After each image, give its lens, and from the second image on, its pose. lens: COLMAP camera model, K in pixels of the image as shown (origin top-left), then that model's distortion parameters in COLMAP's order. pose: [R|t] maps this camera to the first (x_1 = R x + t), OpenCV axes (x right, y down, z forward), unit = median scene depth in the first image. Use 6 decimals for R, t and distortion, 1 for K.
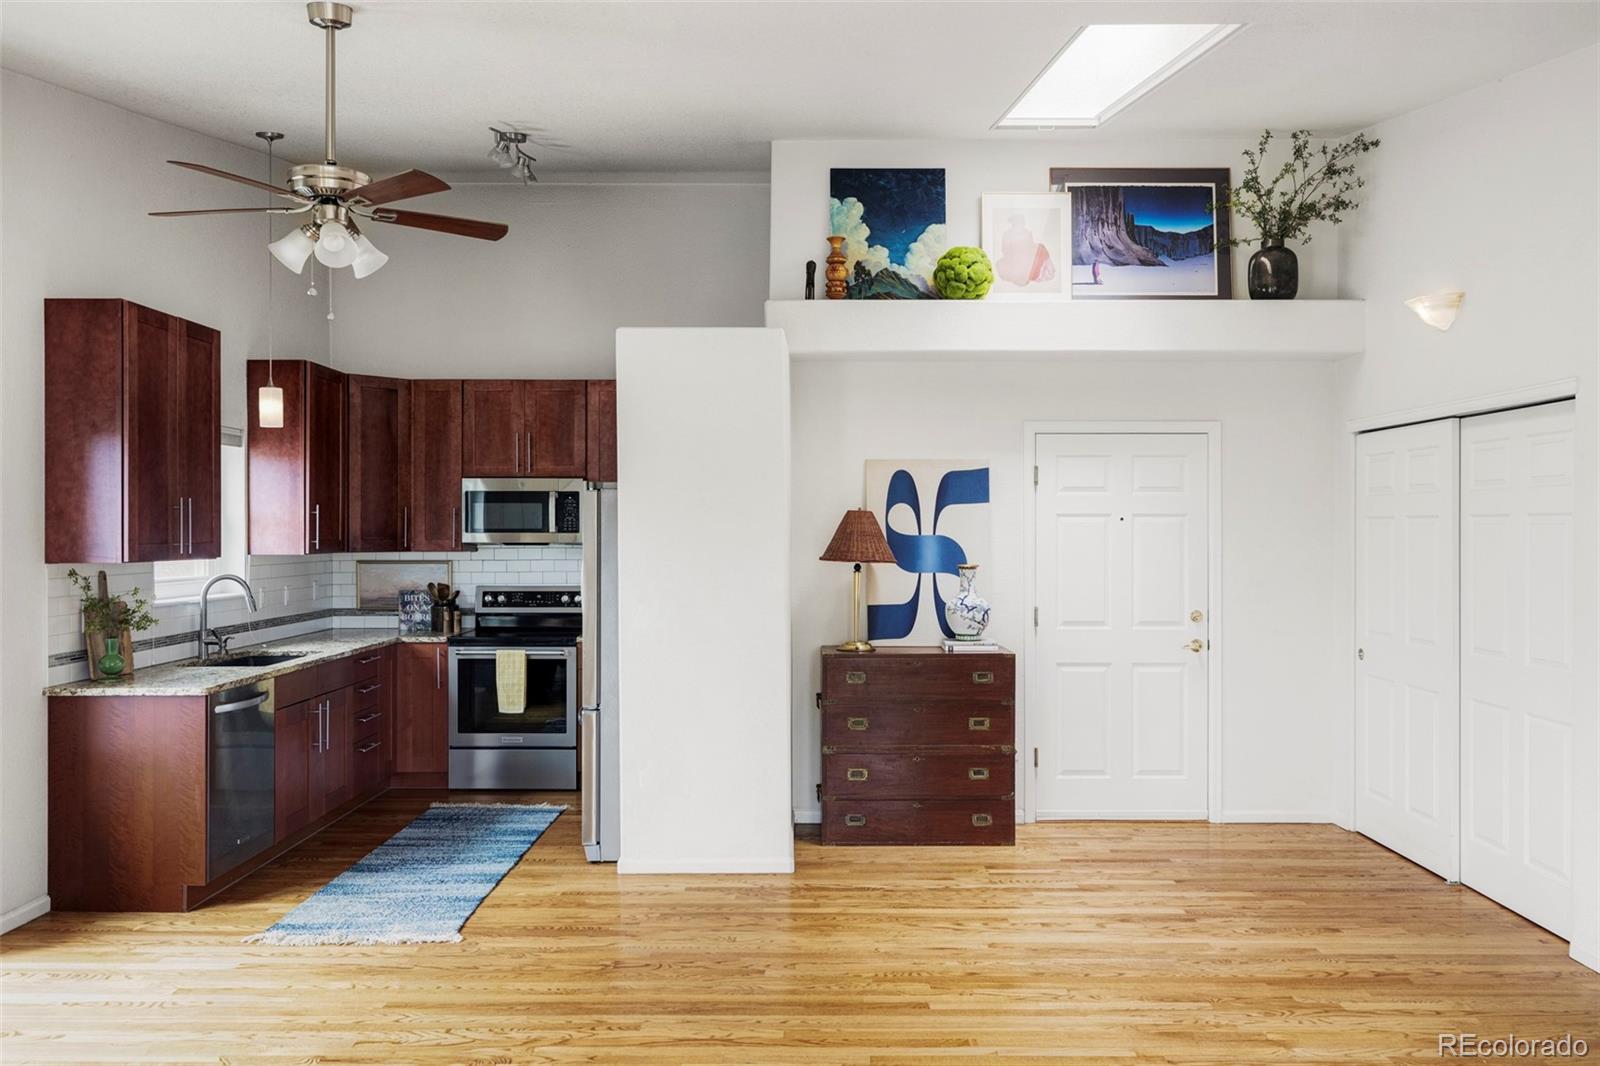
lens RADIAL K [[1241.8, 0, 820.4], [0, 1241.8, 528.3], [0, 0, 1]] dist [0.005171, 0.011973]
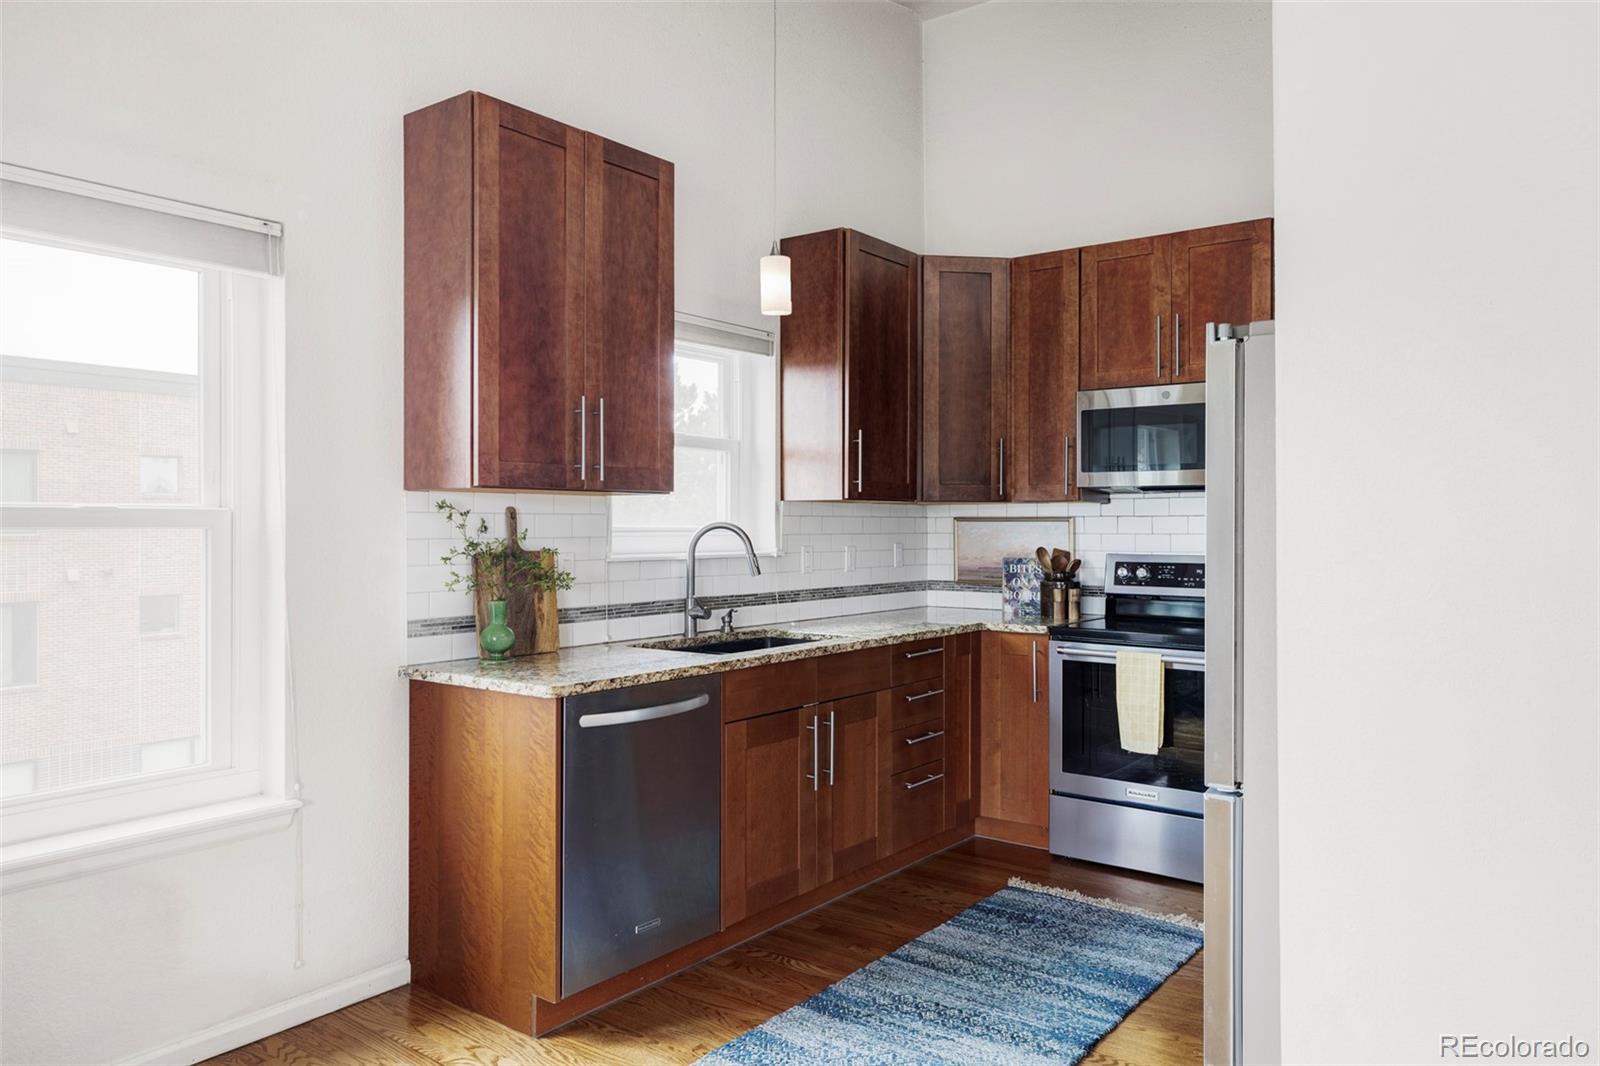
lens RADIAL K [[1135.6, 0, 791.9], [0, 1135.6, 525.1], [0, 0, 1]] dist [0.005114, 0.005513]
pose [[0.794851, 0.002320, -0.606800, -0.044133], [-0.001595, 0.999997, 0.001733, 0.036986], [0.606803, -0.000409, 0.794852, 0.494218]]
